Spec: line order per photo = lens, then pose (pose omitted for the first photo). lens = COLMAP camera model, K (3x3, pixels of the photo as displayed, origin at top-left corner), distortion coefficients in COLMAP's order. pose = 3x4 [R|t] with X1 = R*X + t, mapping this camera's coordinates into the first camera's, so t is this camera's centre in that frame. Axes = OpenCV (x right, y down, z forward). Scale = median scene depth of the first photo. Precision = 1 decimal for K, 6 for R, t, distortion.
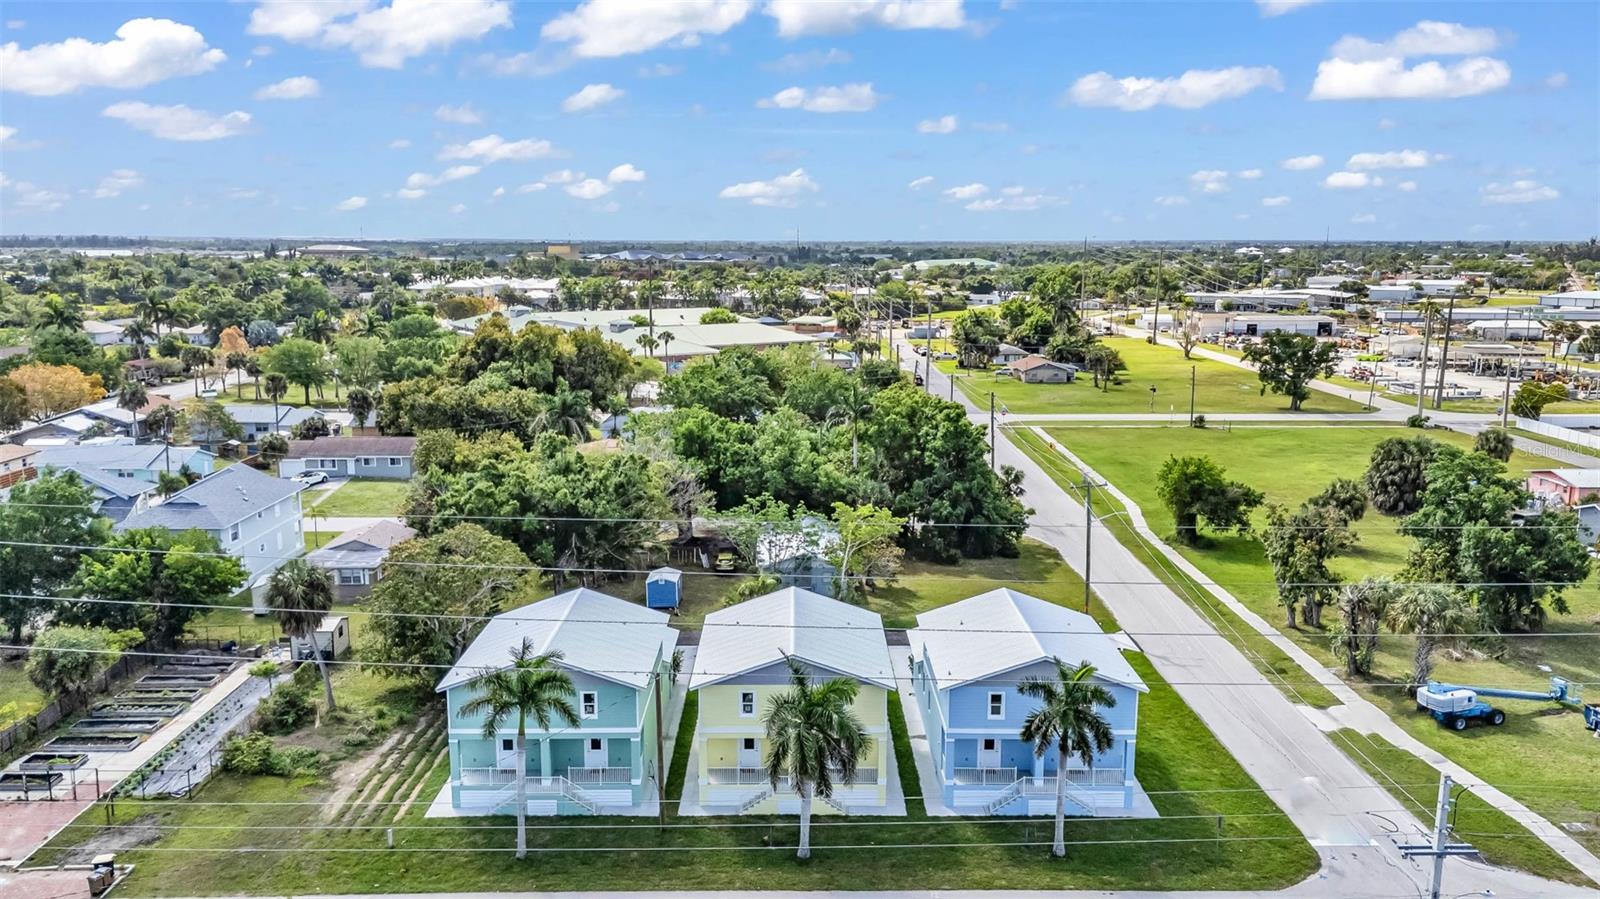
lens RADIAL K [[1171.8, 0, 800.3], [0, 1171.8, 451.2], [0, 0, 1]] dist [0.077791, -0.074943]
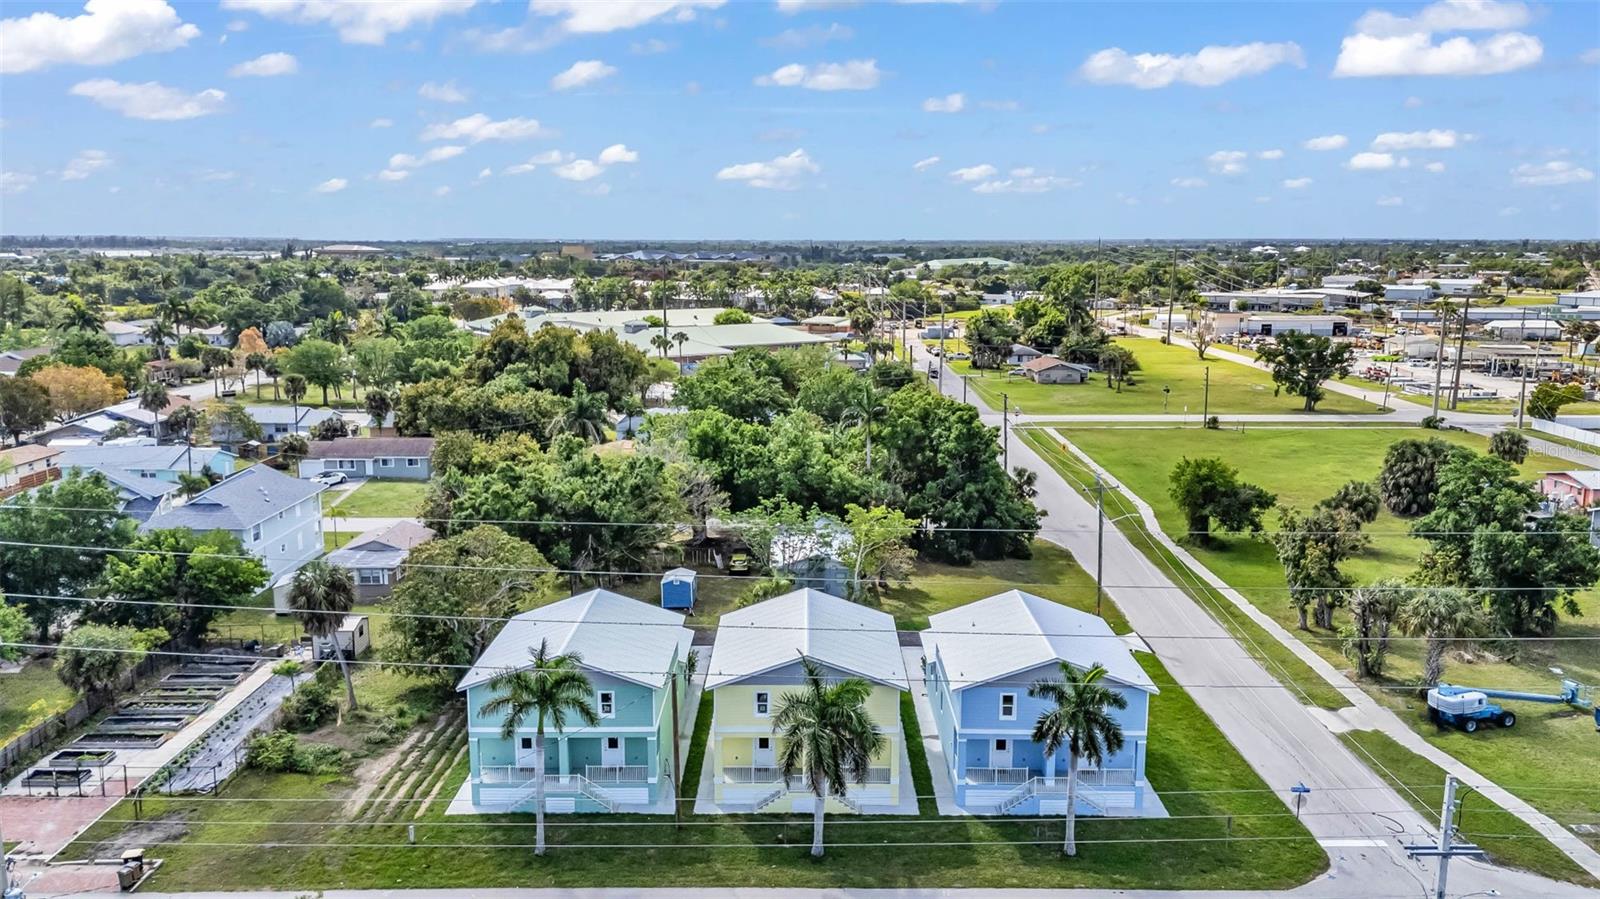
lens RADIAL K [[1171.8, 0, 800.3], [0, 1171.8, 451.2], [0, 0, 1]] dist [0.077791, -0.074943]
pose [[0.999937, 0.000703, -0.011217, -0.000406], [-0.000695, 1.000000, 0.000688, -0.002146], [0.011218, -0.000680, 0.999937, -0.007781]]
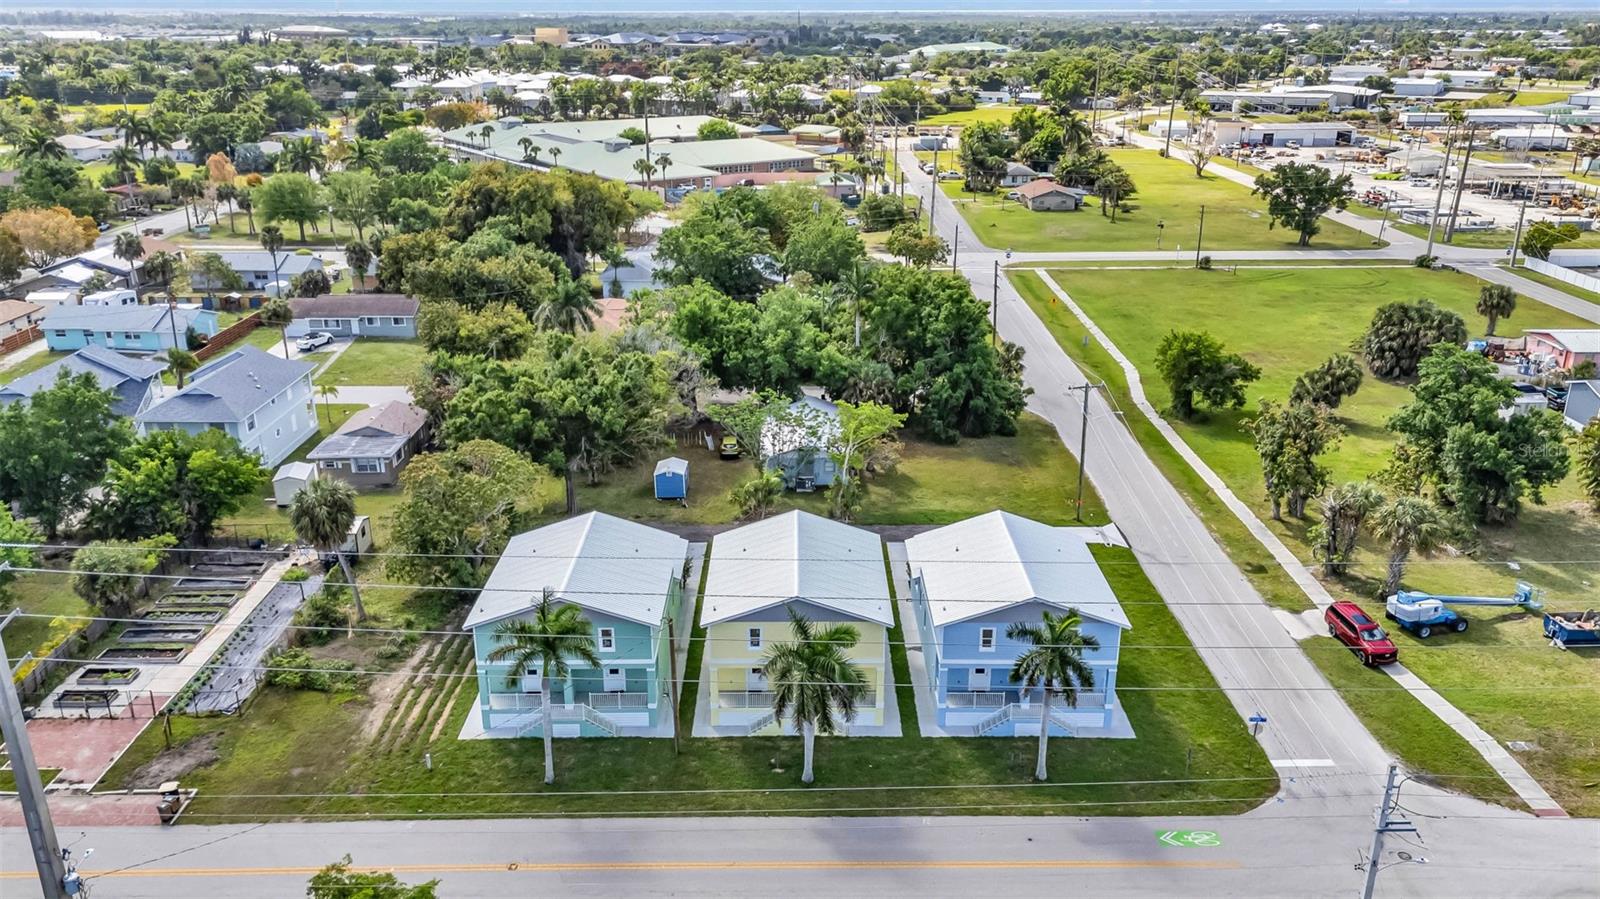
lens RADIAL K [[1176.7, 0, 800.0], [0, 1176.7, 449.5], [0, 0, 1]] dist [0.077905, -0.076836]
pose [[0.999997, -0.001705, -0.001569, -0.000994], [0.001954, 0.984511, 0.175311, -0.079012], [0.001245, -0.175313, 0.984512, -0.013678]]
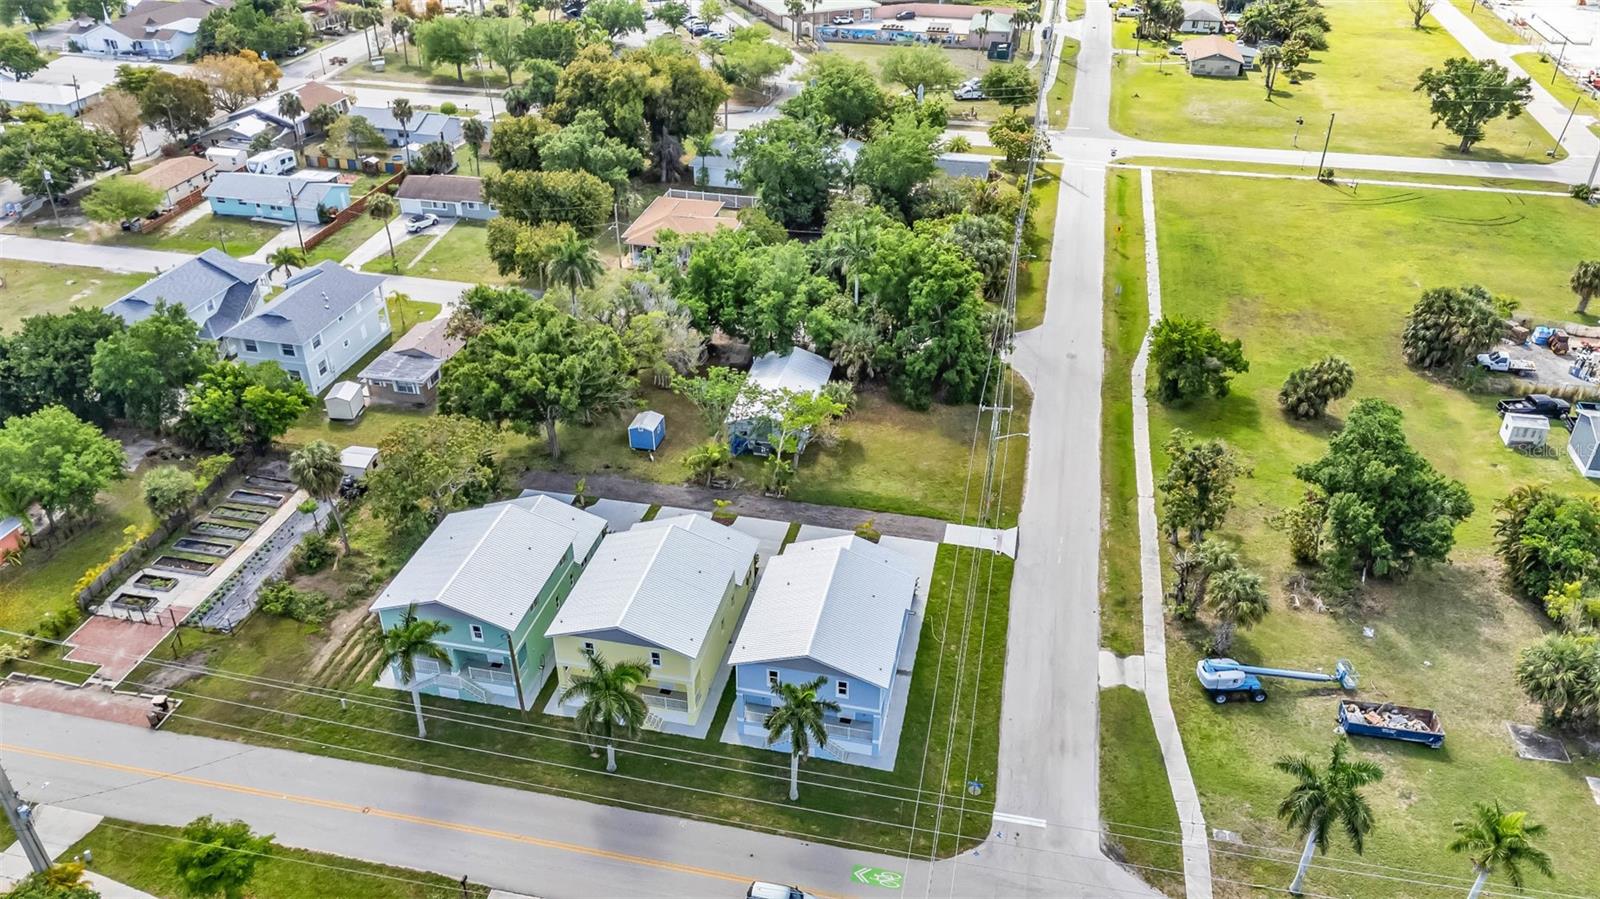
lens RADIAL K [[1171.8, 0, 800.3], [0, 1171.8, 451.2], [0, 0, 1]] dist [0.077791, -0.074943]
pose [[0.975387, 0.117267, -0.186734, 0.225051], [-0.038953, 0.925176, 0.377533, -0.275660], [0.217034, -0.360967, 0.906972, -0.034354]]
